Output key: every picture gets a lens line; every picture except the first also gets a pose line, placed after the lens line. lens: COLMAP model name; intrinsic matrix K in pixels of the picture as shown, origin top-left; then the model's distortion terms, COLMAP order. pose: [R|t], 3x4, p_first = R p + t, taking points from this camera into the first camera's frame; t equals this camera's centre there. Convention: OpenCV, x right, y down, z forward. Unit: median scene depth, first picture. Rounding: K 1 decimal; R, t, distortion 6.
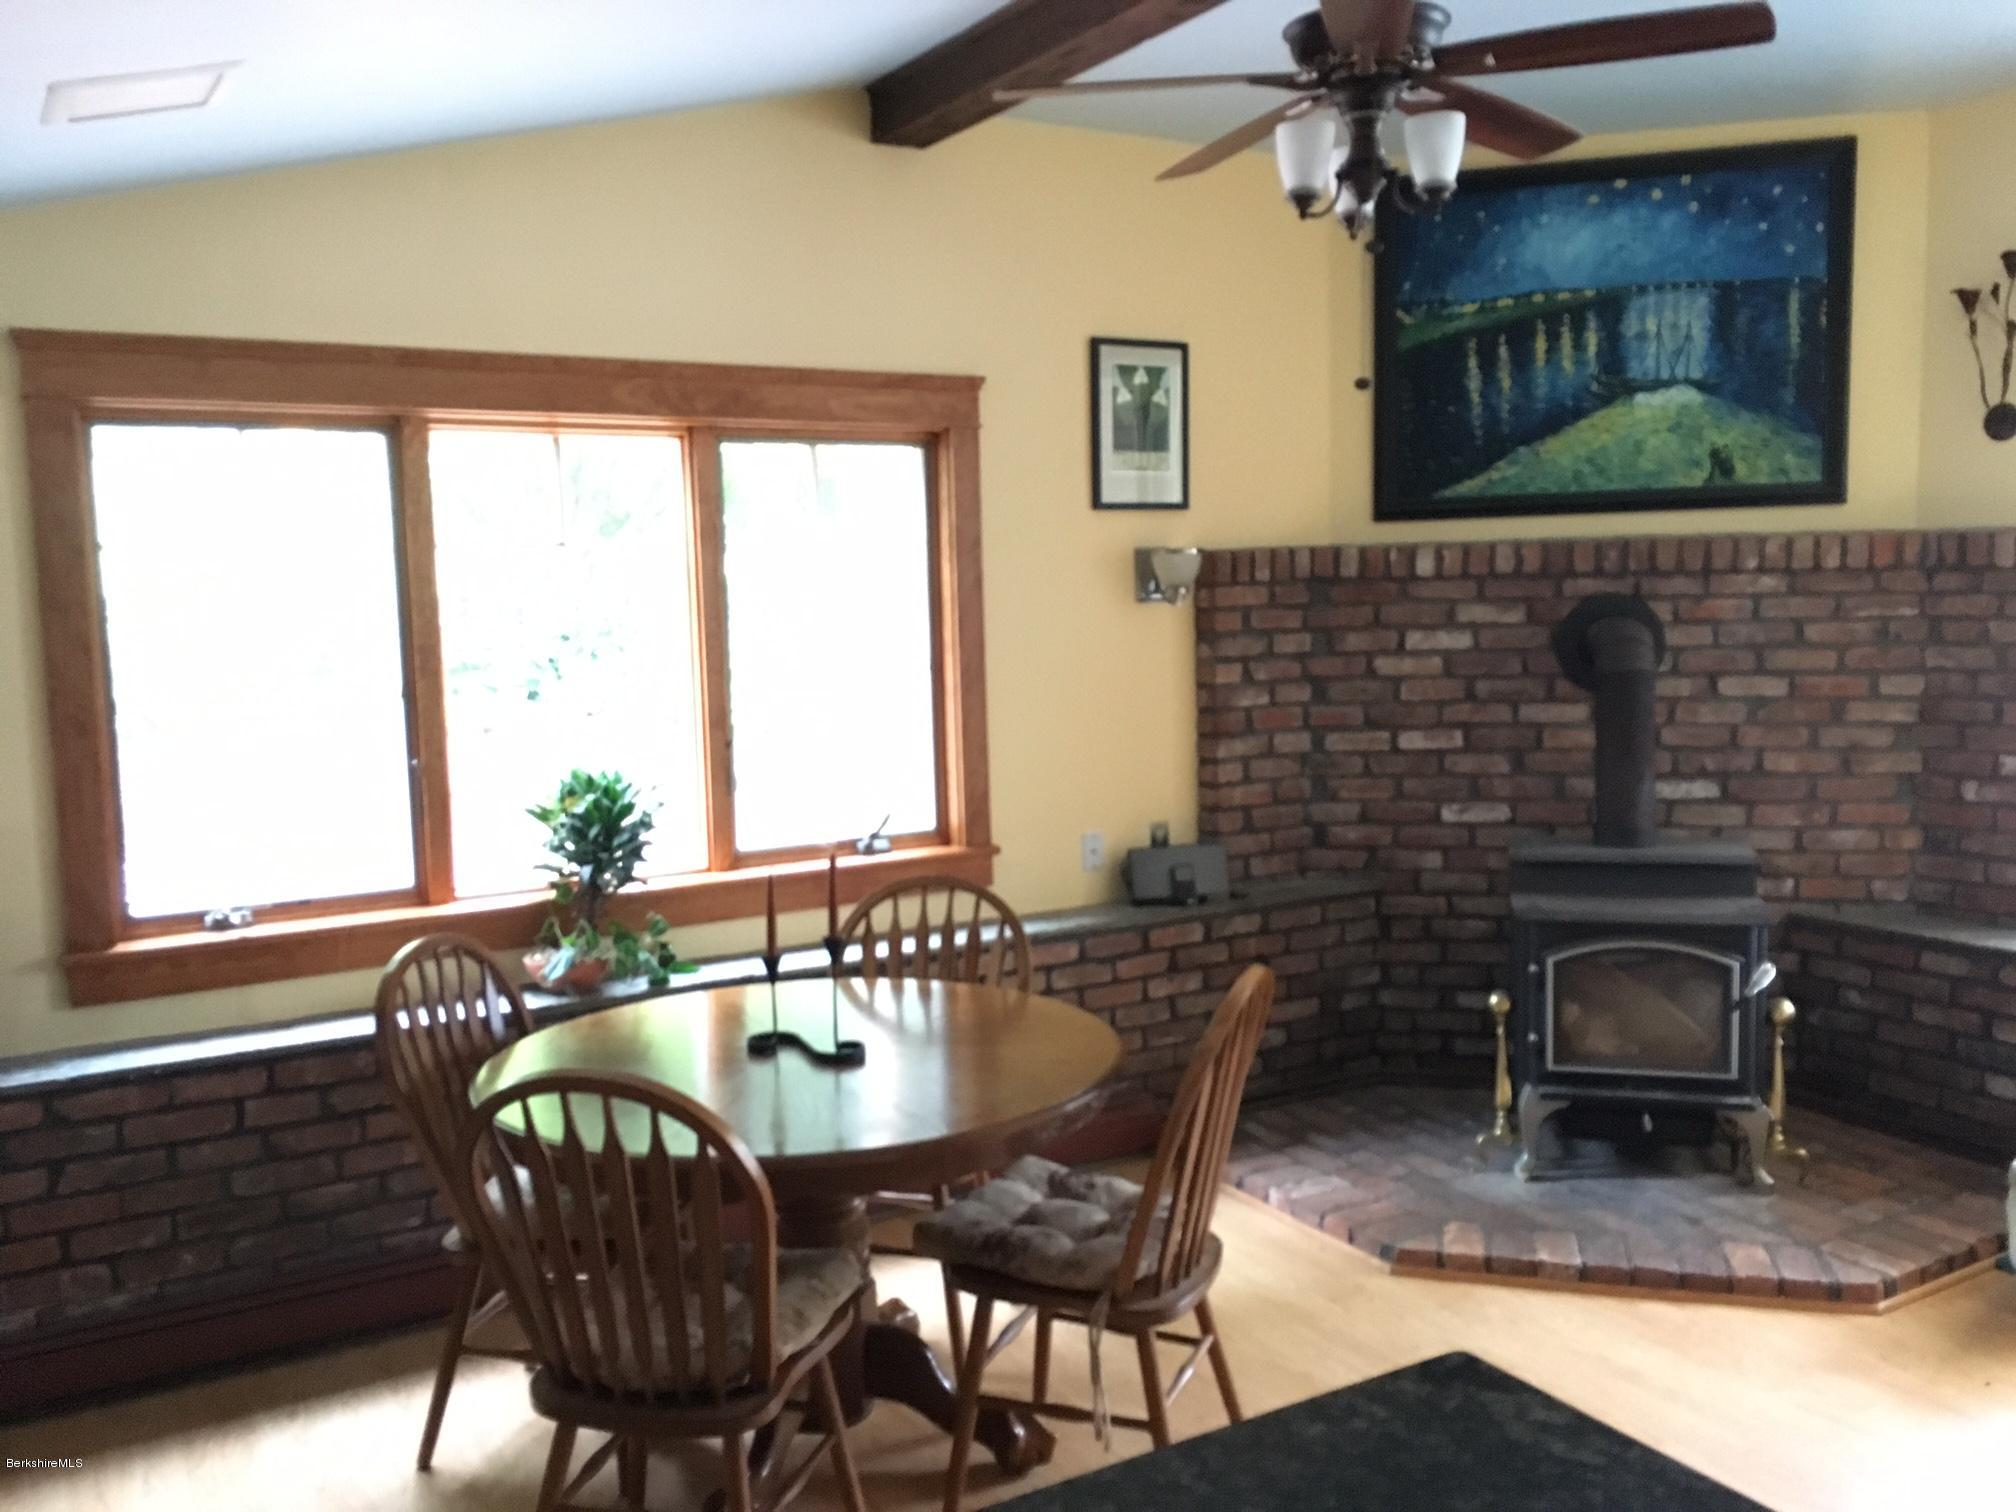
lens RADIAL K [[1702.9, 0, 1015.2], [0, 1702.9, 761.6], [0, 0, 1]] dist [0.052373, -0.063761]
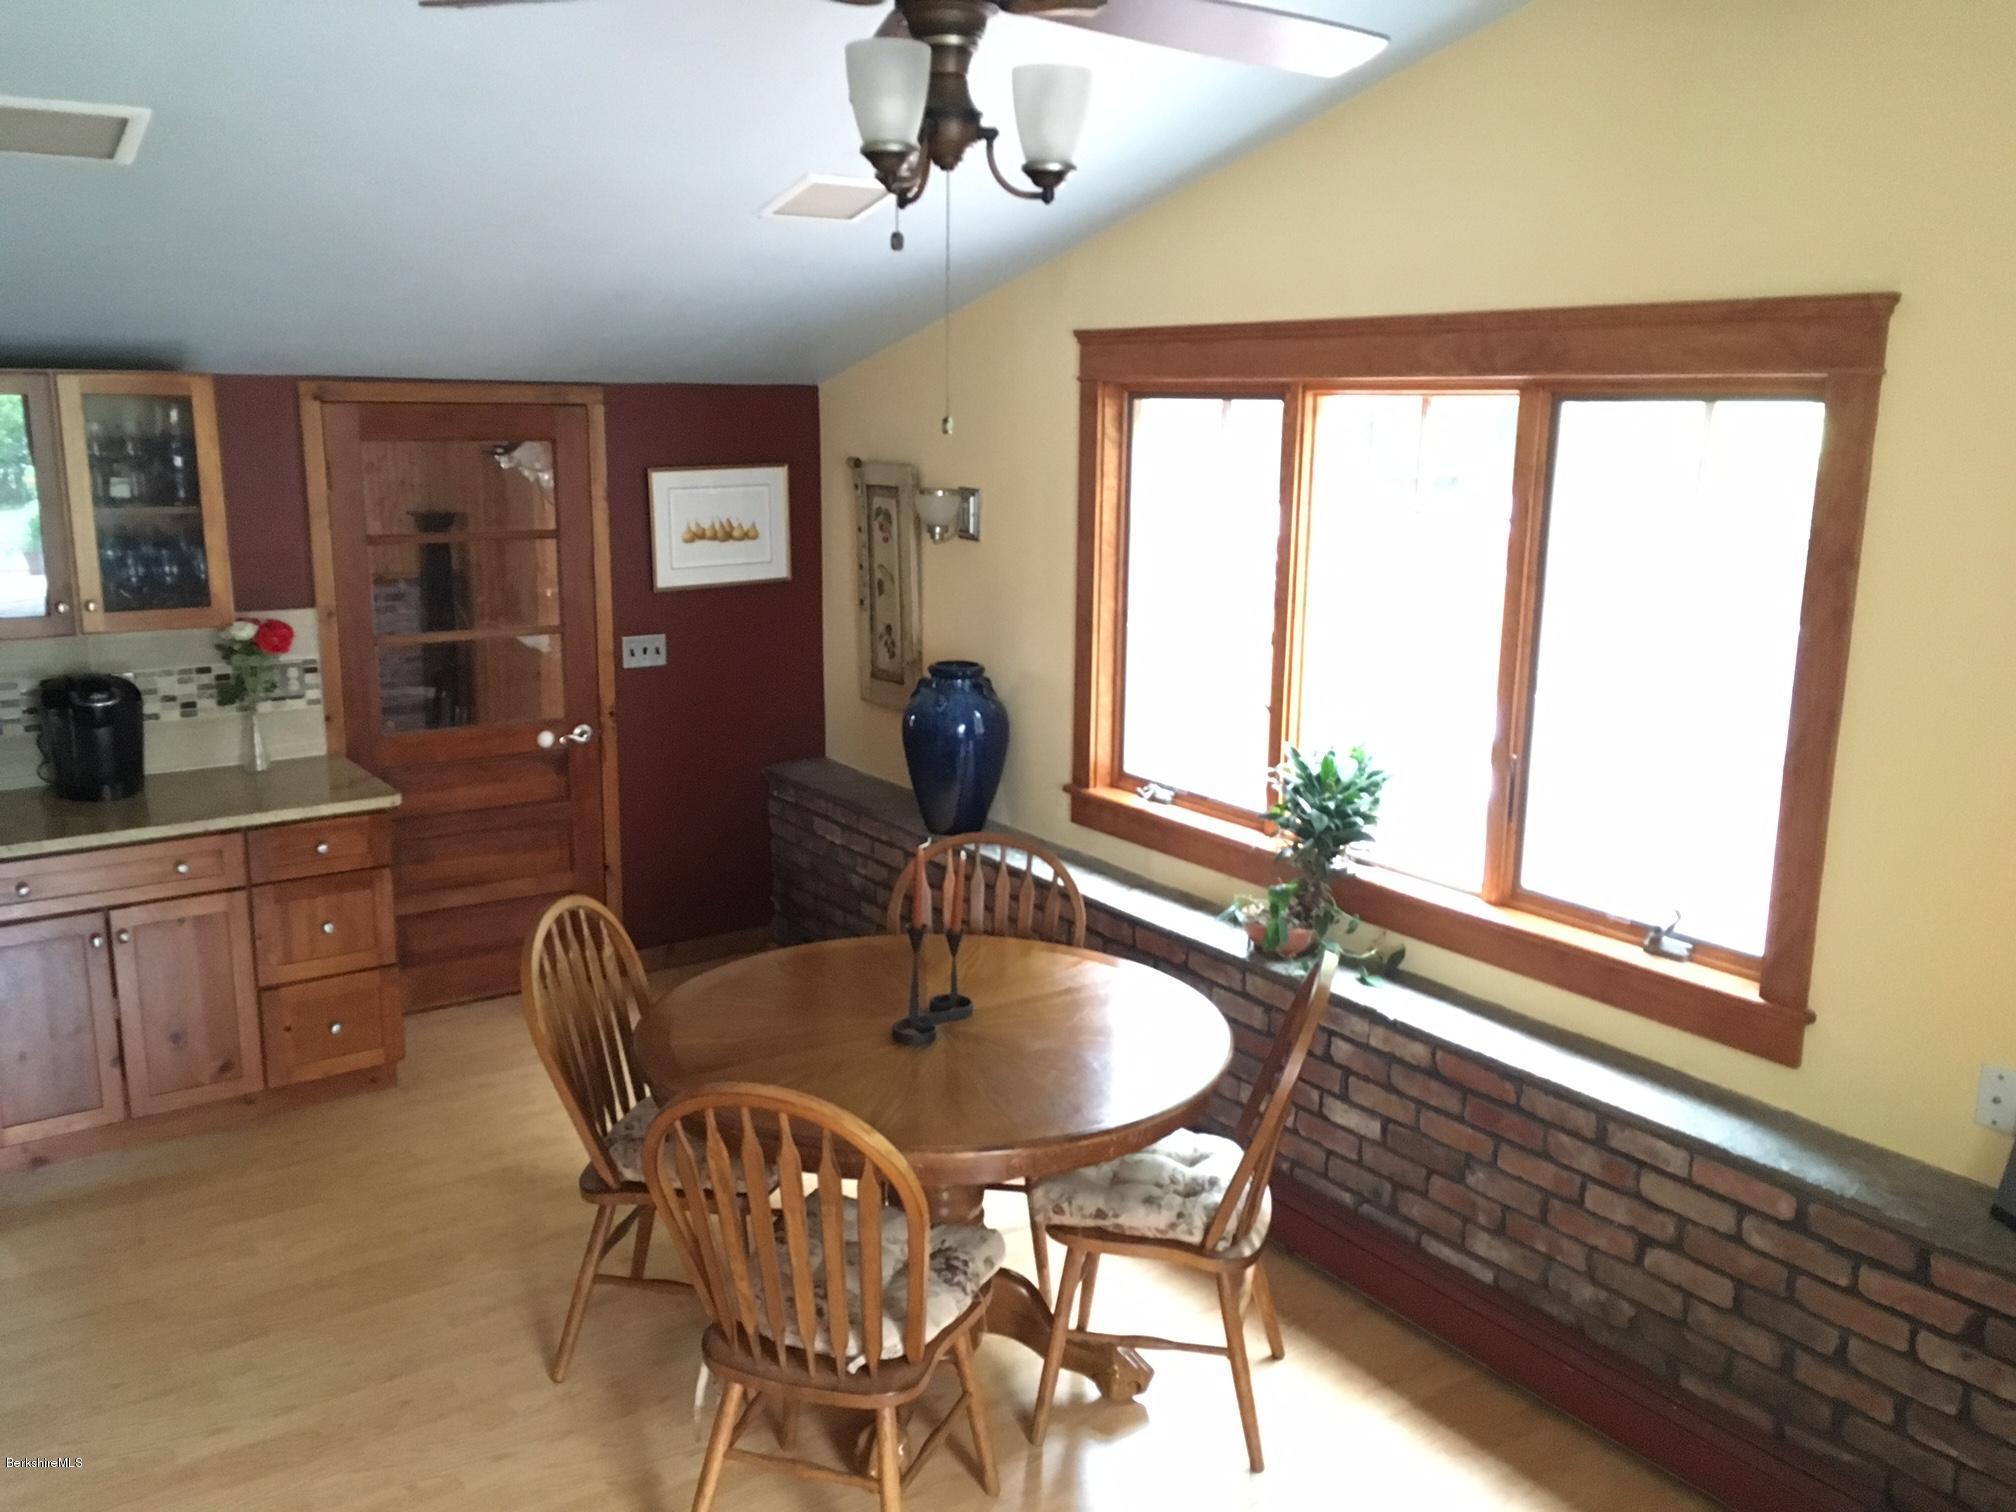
lens RADIAL K [[1702.9, 0, 1013.3], [0, 1702.9, 749.3], [0, 0, 1]] dist [0.052373, -0.063761]
pose [[0.075847, 0.218879, -0.972800, 0.627454], [-0.129784, 0.969478, 0.208013, -0.157485], [0.988637, 0.110477, 0.101939, 0.655068]]
